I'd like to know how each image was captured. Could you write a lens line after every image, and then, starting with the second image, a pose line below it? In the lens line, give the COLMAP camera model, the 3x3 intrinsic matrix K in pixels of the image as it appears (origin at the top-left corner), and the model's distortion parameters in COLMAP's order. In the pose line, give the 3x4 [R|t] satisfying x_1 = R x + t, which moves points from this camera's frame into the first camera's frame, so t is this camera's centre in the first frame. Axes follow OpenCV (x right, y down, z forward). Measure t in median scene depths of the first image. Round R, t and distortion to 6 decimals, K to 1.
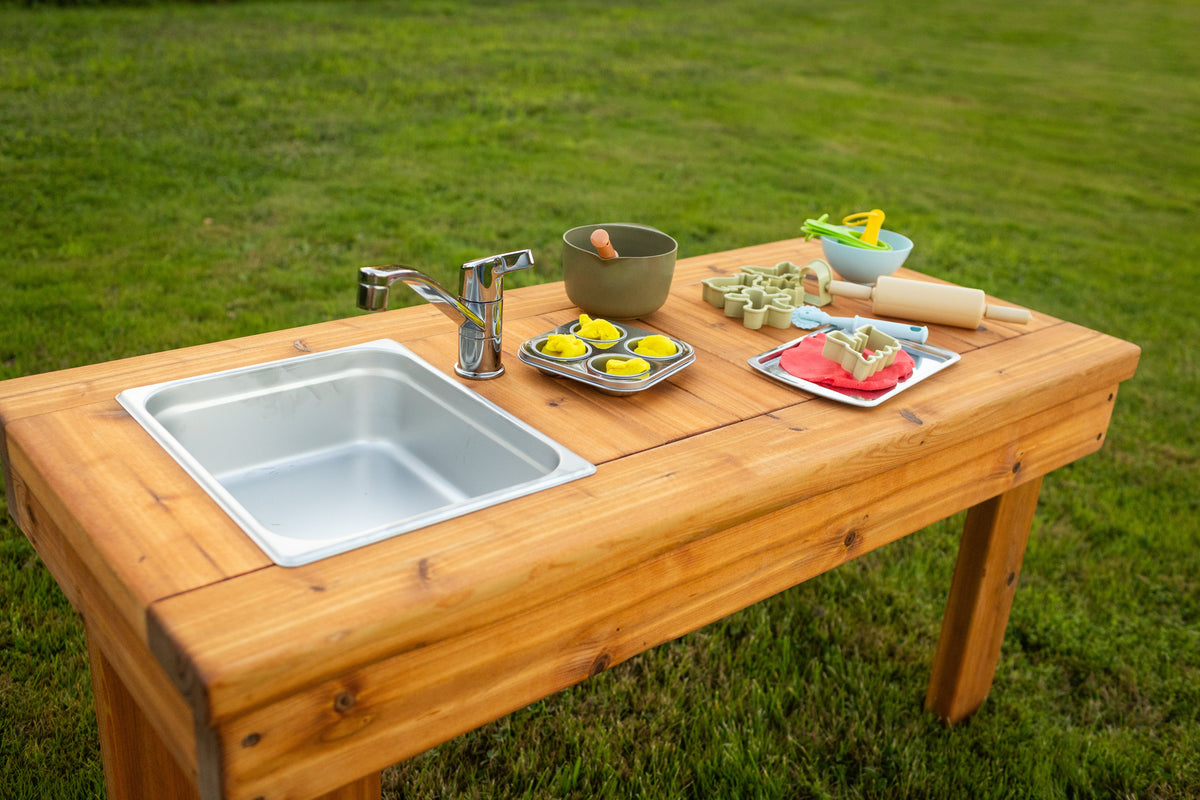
lens RADIAL K [[1143.5, 0, 600.0], [0, 1143.5, 400.0], [0, 0, 1]] dist [-0.005493, -0.028107]
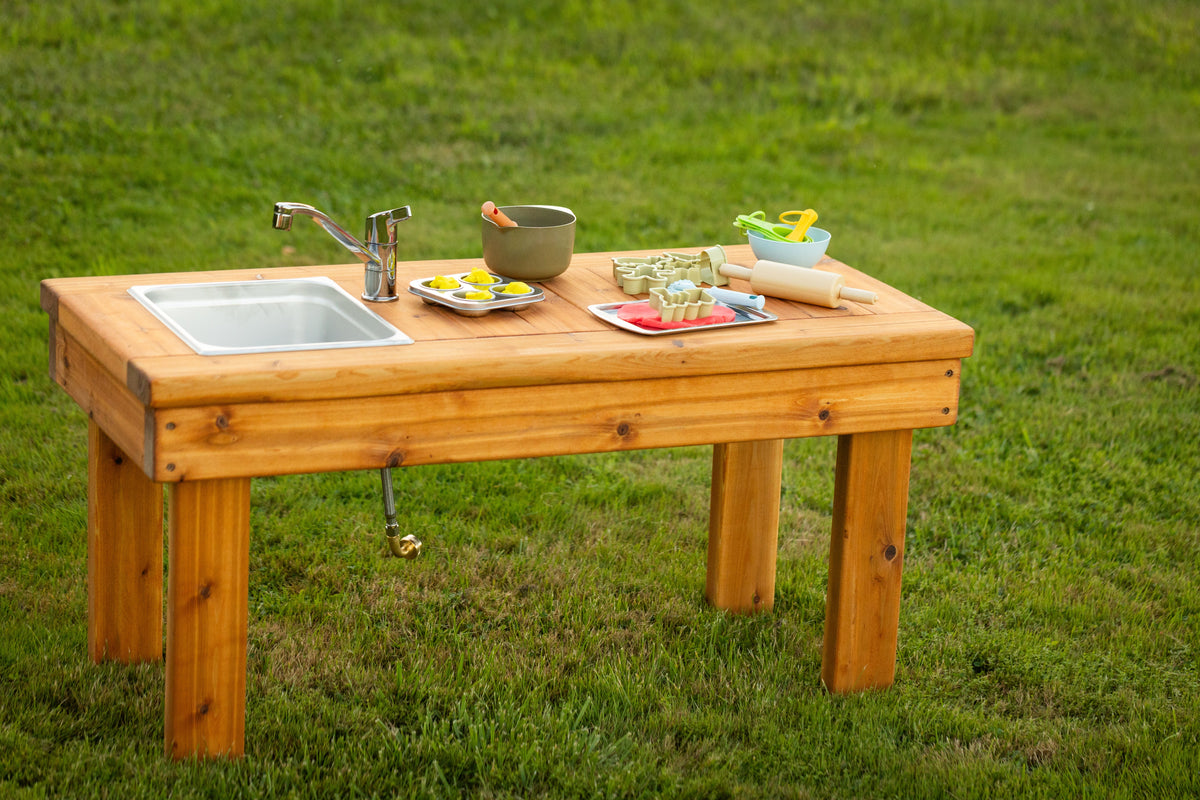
lens RADIAL K [[3412.5, 0, 600.0], [0, 3412.5, 400.0], [0, 0, 1]] dist [0.000733, -1.862086]
pose [[0.959519, 0.051638, -0.276869, 1.277771], [-0.094350, 0.985181, -0.143235, 0.652296], [0.265369, 0.163559, 0.950172, -2.761916]]
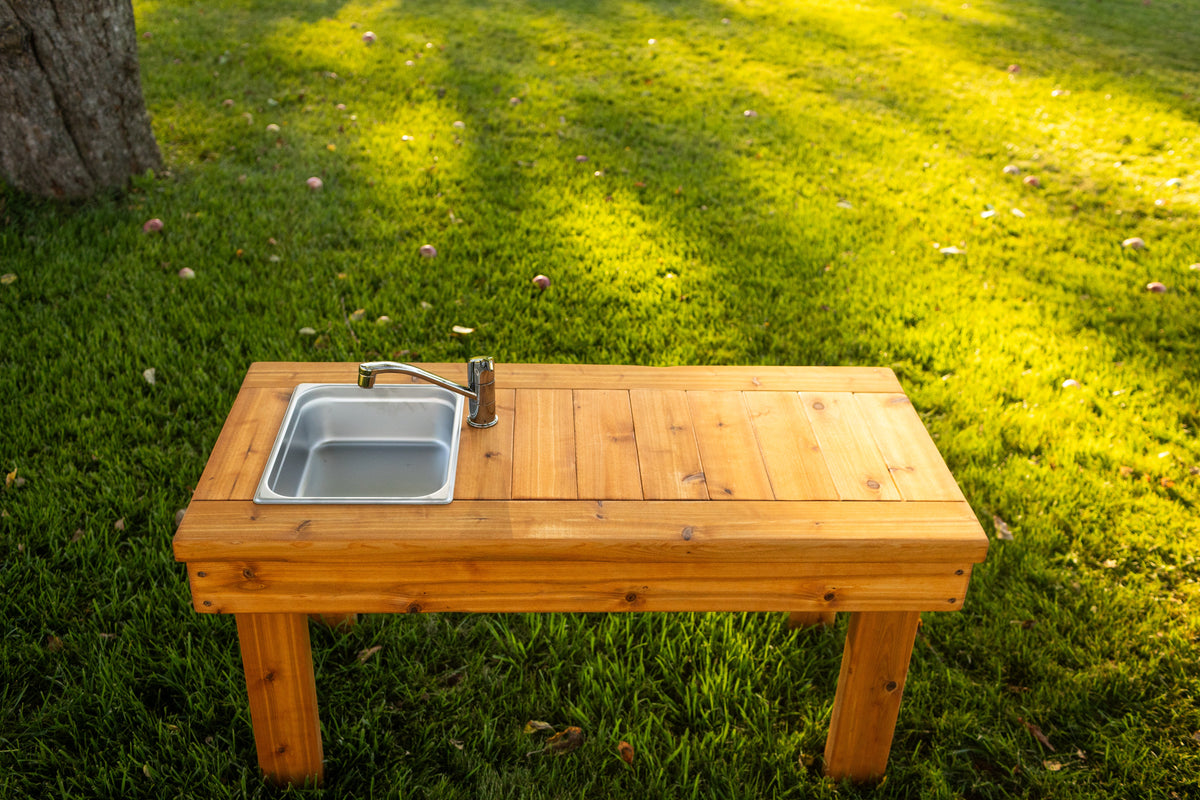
lens RADIAL K [[1139.7, 0, 600.0], [0, 1139.7, 400.0], [0, 0, 1]] dist [0.014997, -0.005386]
pose [[0.801214, 0.258123, -0.539842, 0.912844], [-0.216231, 0.966105, 0.141017, -0.325236], [0.557943, 0.003746, 0.829871, -0.257448]]
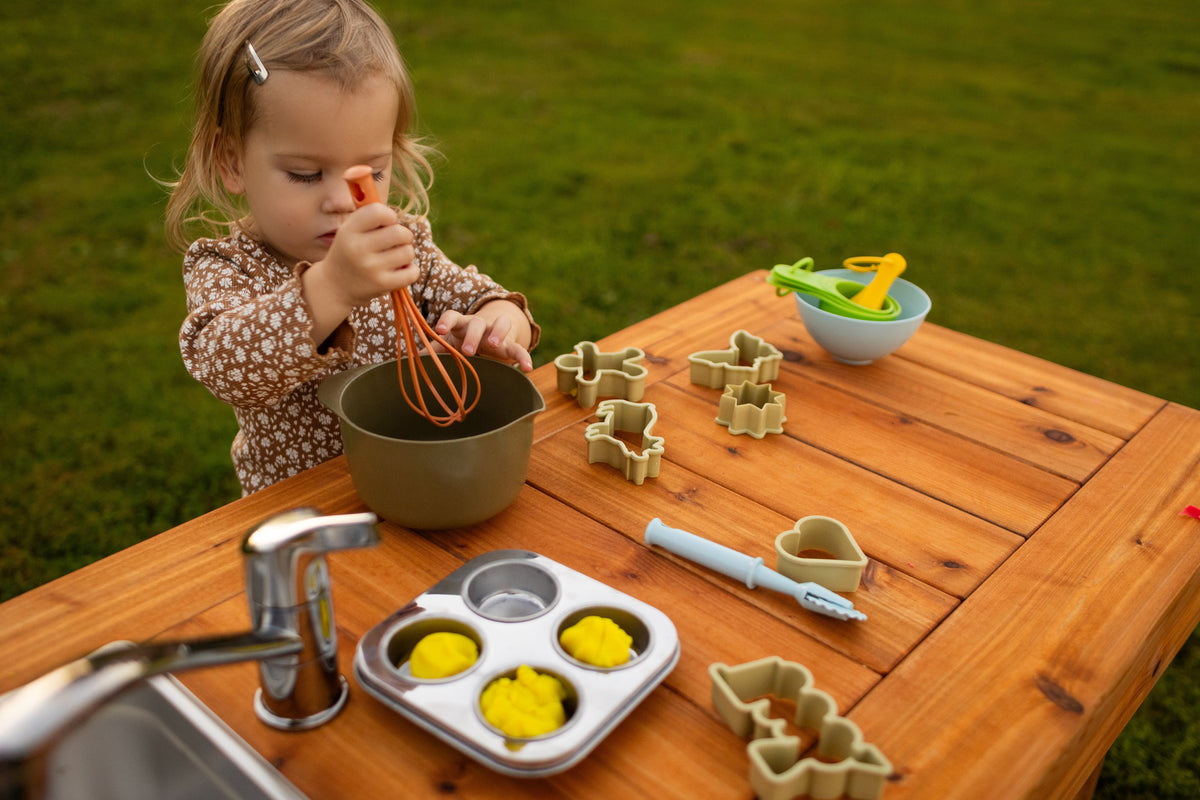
lens RADIAL K [[1143.5, 0, 600.0], [0, 1143.5, 400.0], [0, 0, 1]] dist [-0.005493, -0.028107]
pose [[0.987663, -0.103730, 0.117314, -0.013673], [0.092887, 0.991191, 0.094408, -0.212055], [-0.126073, -0.082346, 0.988597, 0.462154]]
